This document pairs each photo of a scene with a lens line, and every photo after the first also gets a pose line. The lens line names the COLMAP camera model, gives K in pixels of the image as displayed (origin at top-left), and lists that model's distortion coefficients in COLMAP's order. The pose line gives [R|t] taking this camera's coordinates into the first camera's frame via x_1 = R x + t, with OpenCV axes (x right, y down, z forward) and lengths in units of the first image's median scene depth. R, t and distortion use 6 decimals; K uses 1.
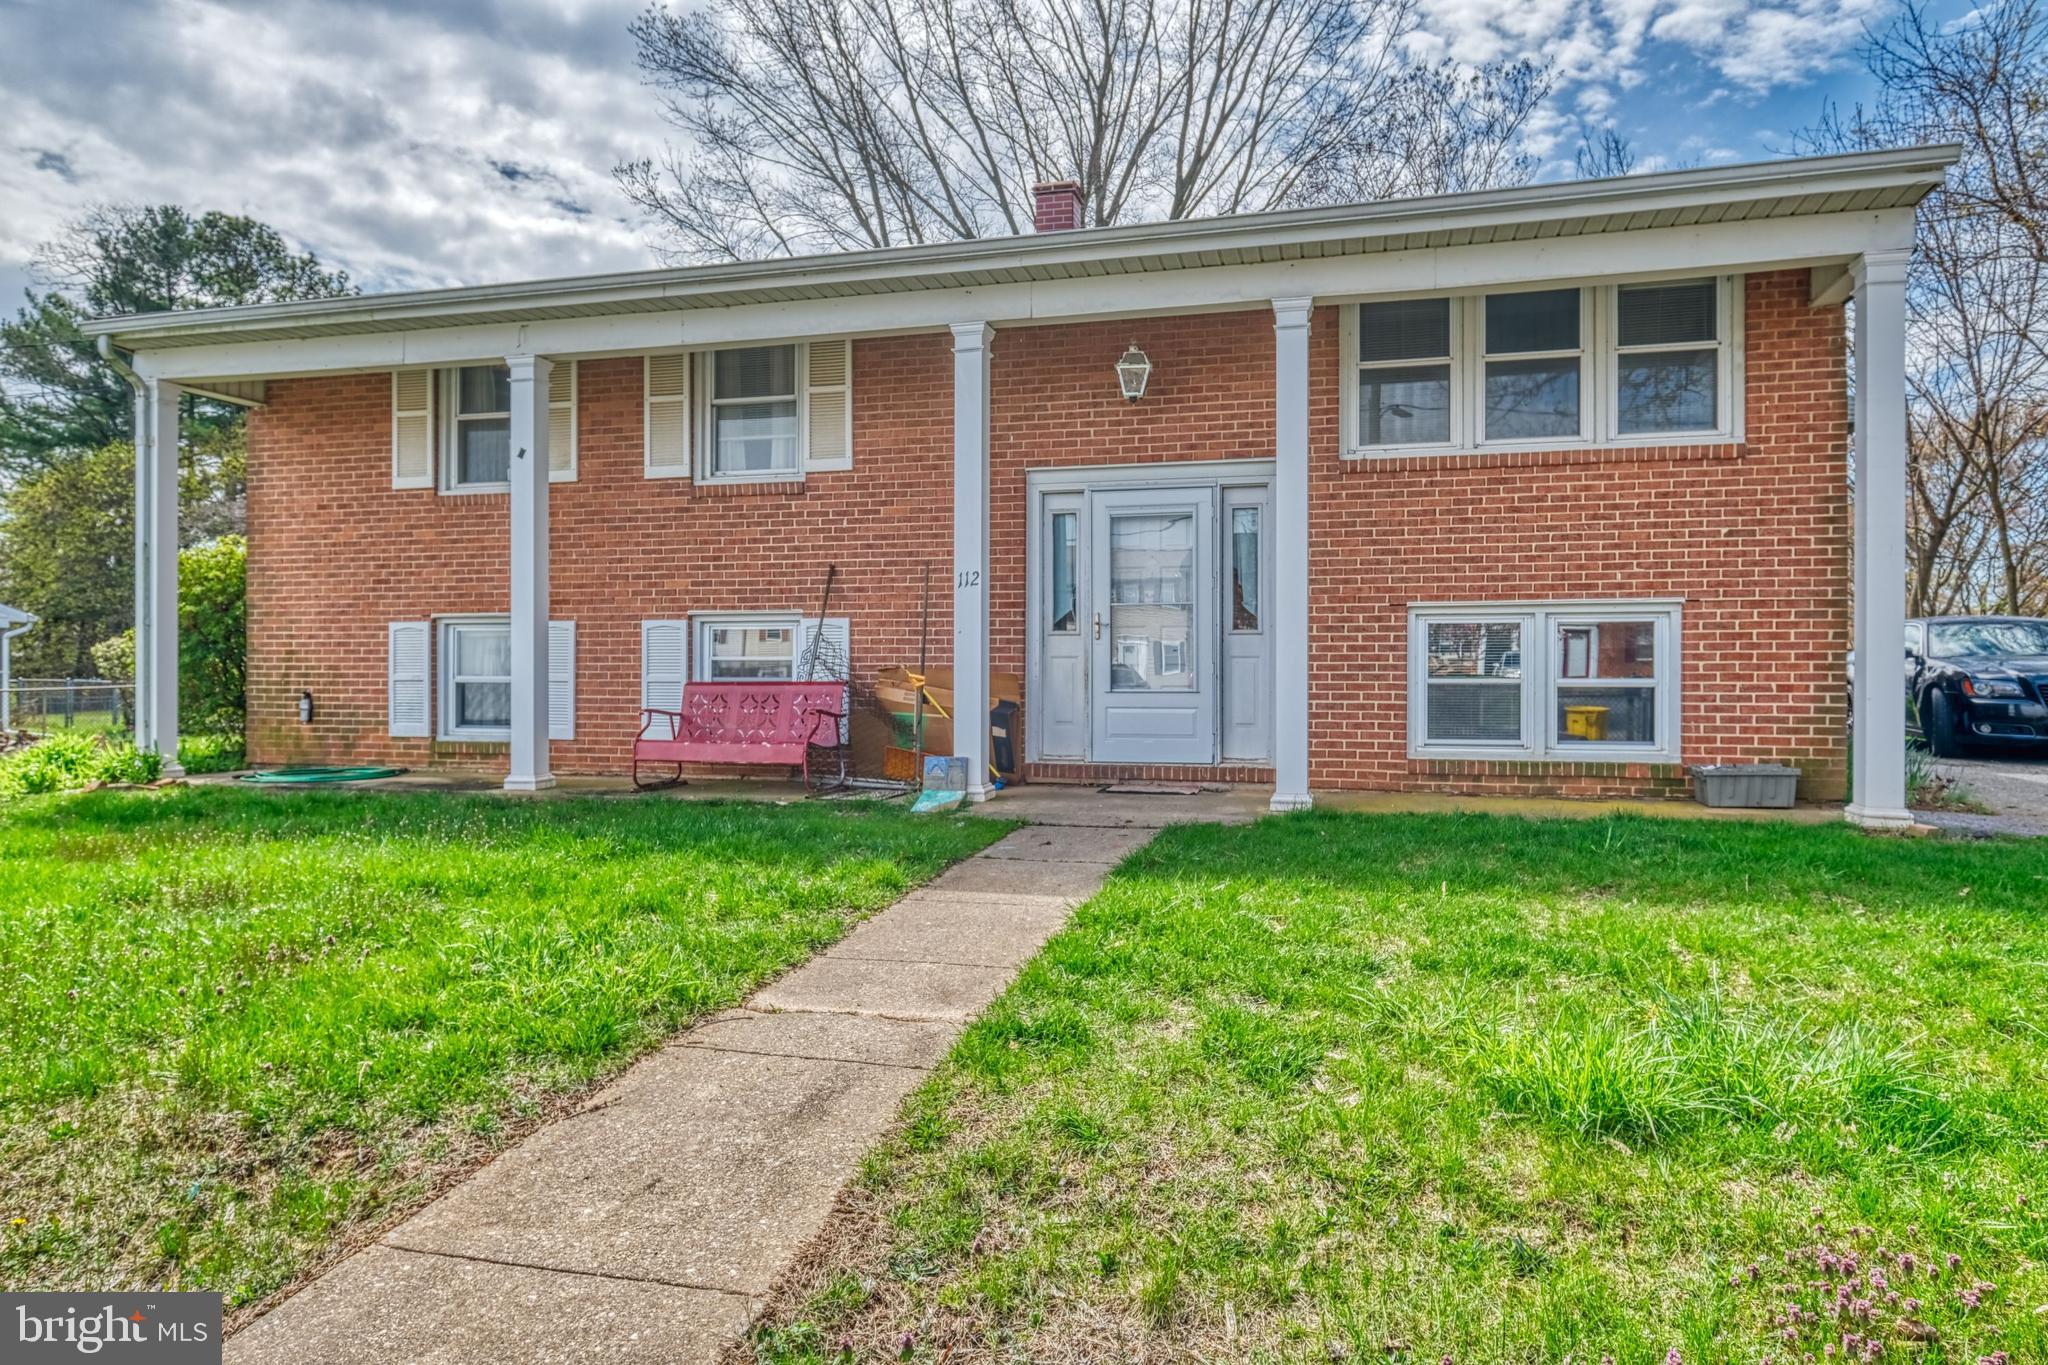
lens RADIAL K [[1273.4, 0, 1023.7], [0, 1273.4, 679.3], [0, 0, 1]] dist [-0.001229, 0.003033]
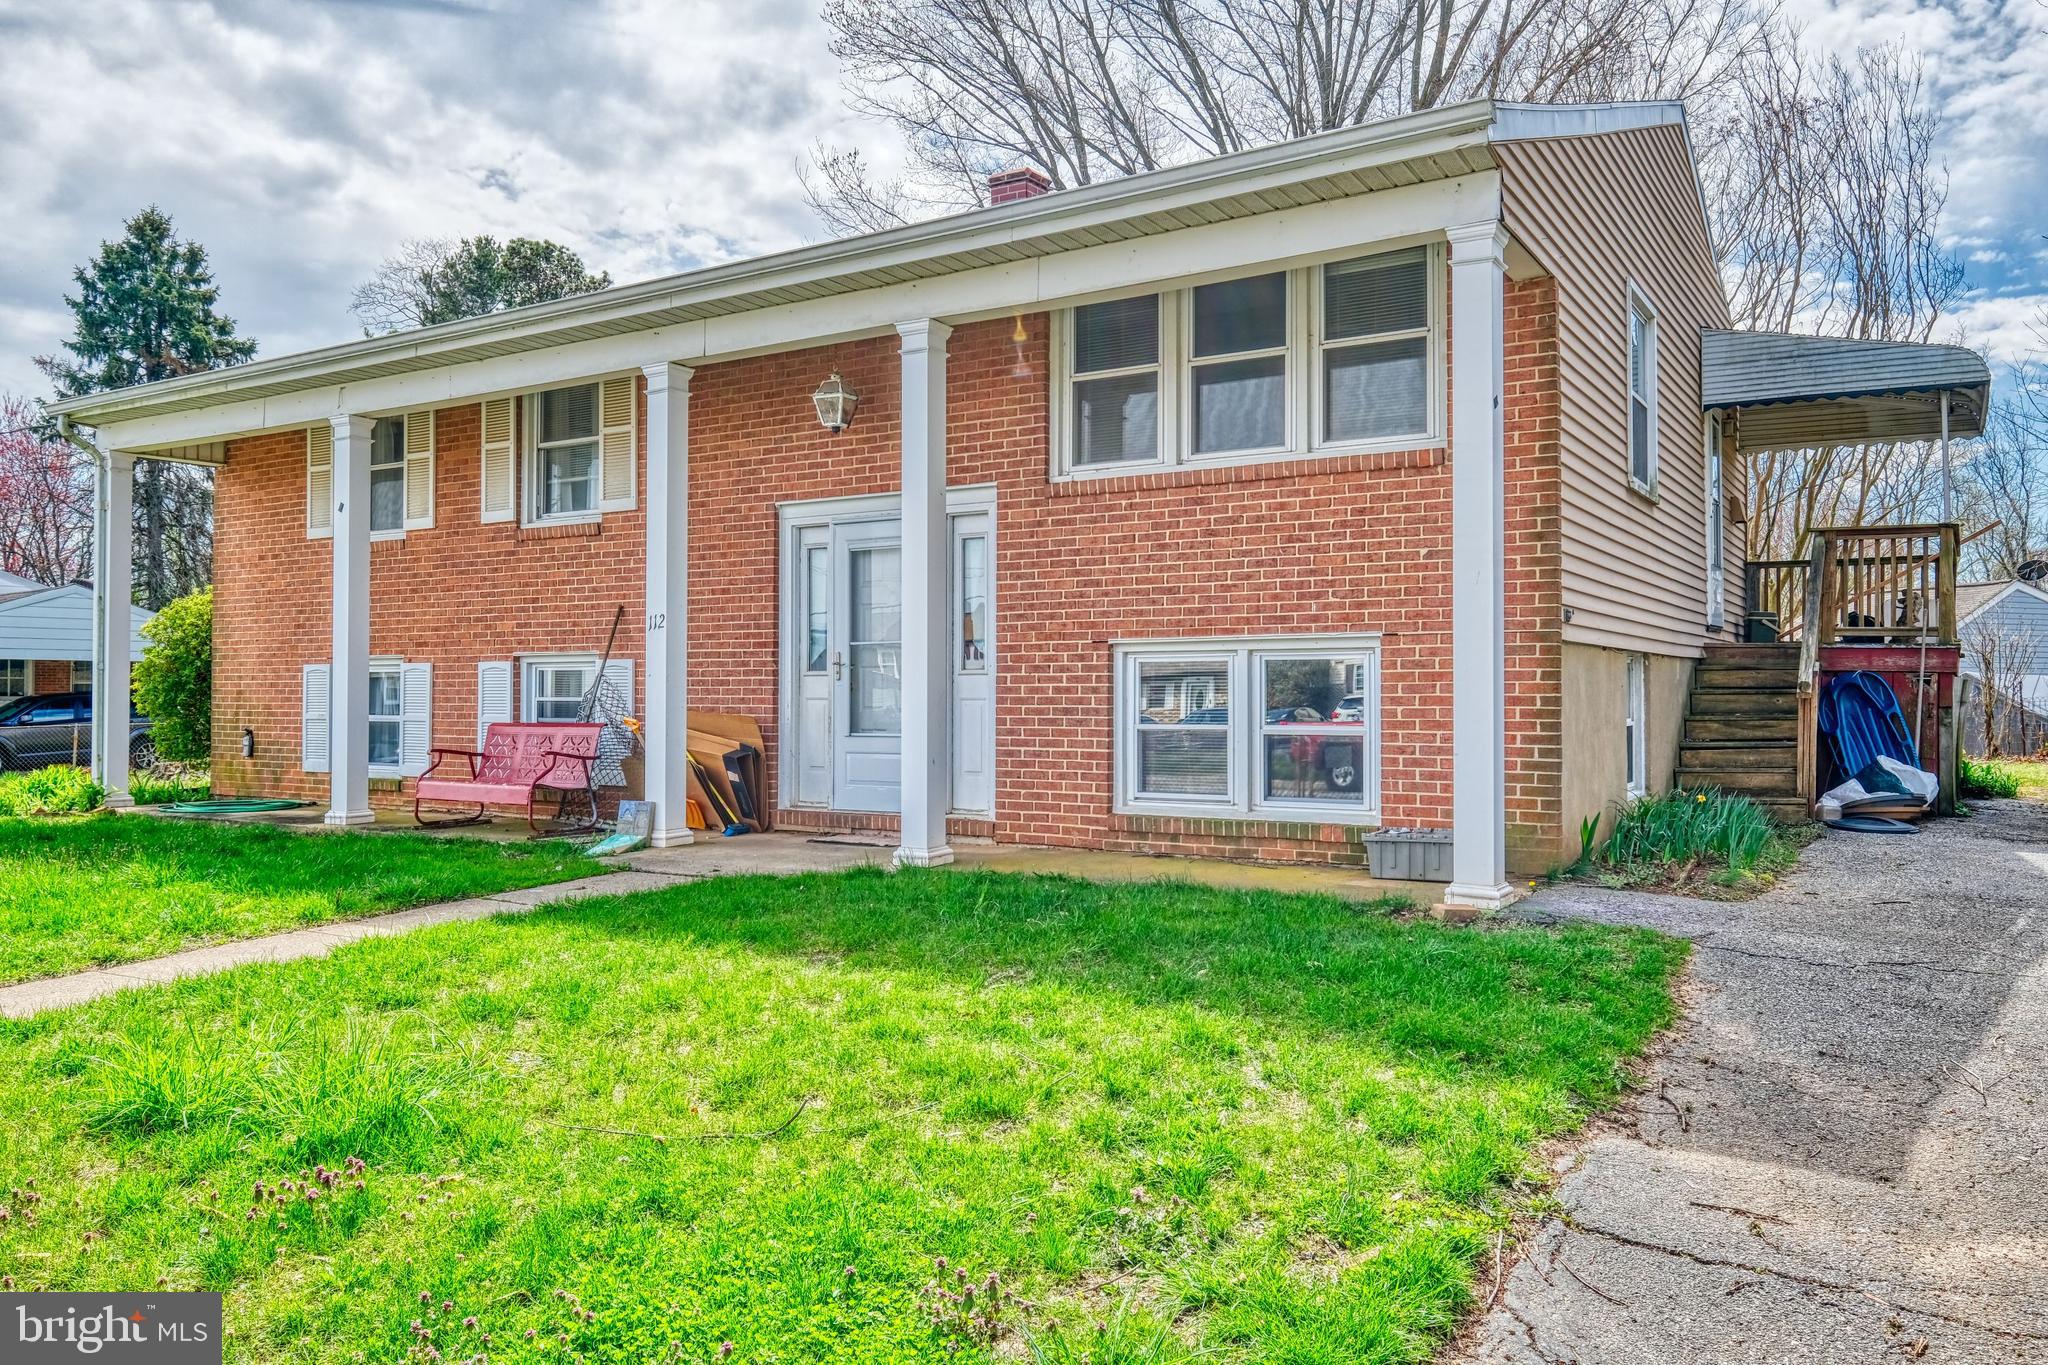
lens RADIAL K [[1495.8, 0, 1024.3], [0, 1495.8, 684.5], [0, 0, 1]] dist [0.011301, 0.009027]
pose [[0.955039, -0.003923, -0.296454, 0.552268], [0.000493, 0.999932, -0.011644, -0.015999], [0.296480, 0.010974, 0.954976, -0.024989]]
